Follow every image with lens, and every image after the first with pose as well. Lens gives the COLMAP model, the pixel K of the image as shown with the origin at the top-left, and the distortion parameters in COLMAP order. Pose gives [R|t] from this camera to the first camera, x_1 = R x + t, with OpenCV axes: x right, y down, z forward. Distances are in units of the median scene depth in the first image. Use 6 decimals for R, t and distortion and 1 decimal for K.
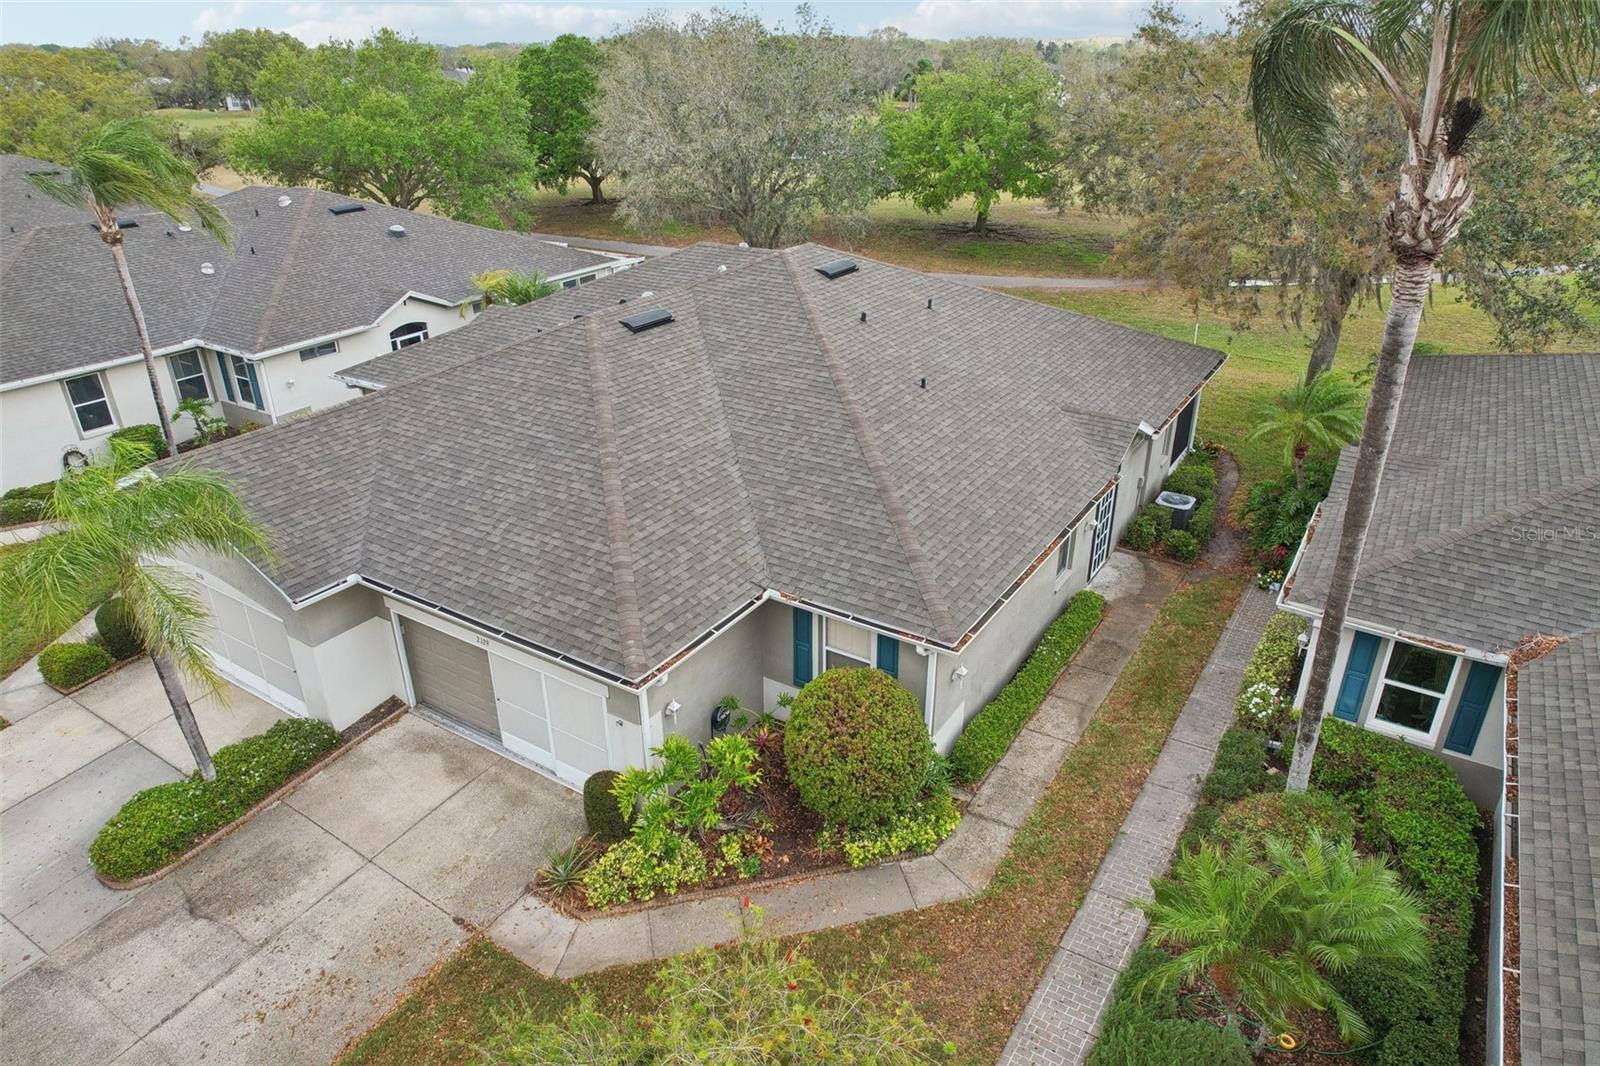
lens RADIAL K [[1005.9, 0, 814.8], [0, 1005.9, 525.8], [0, 0, 1]] dist [-0.033141, 0.017619]
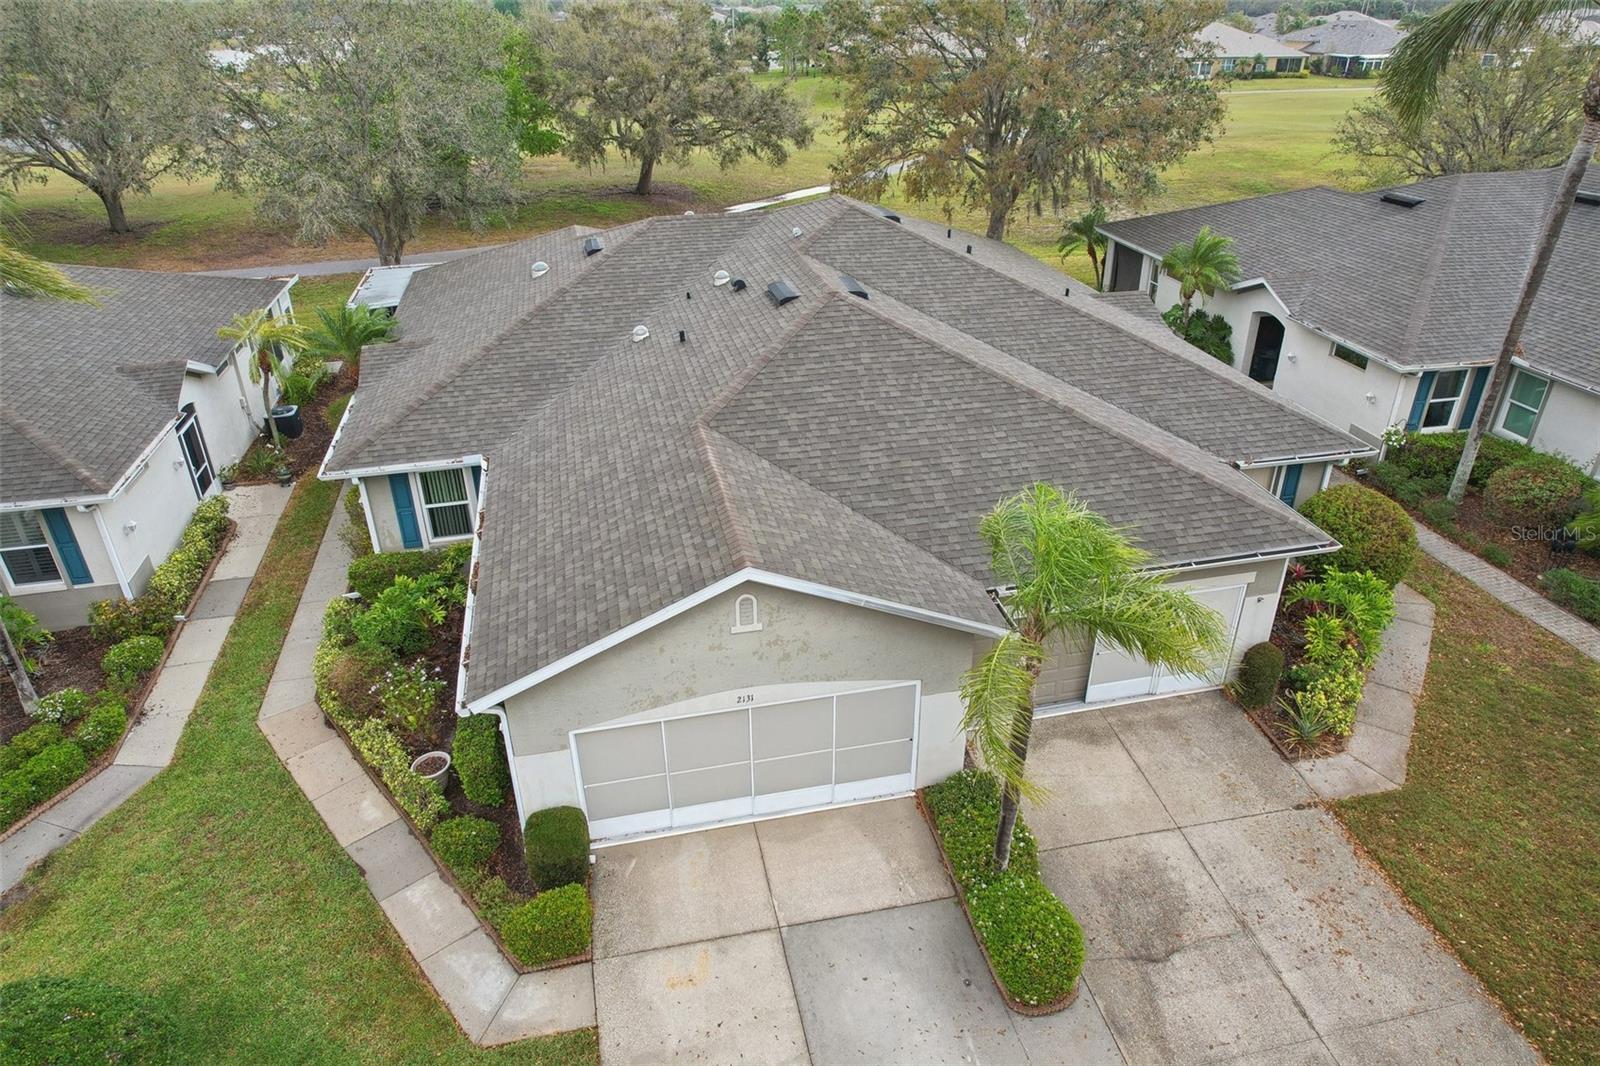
lens RADIAL K [[1005.9, 0, 799.1], [0, 1005.9, 542.5], [0, 0, 1]] dist [-0.033141, 0.017619]
pose [[0.712136, -0.344984, 0.611431, -1.260176], [0.310060, 0.935943, 0.166952, -0.220754], [-0.629861, 0.070688, 0.773485, 0.457372]]
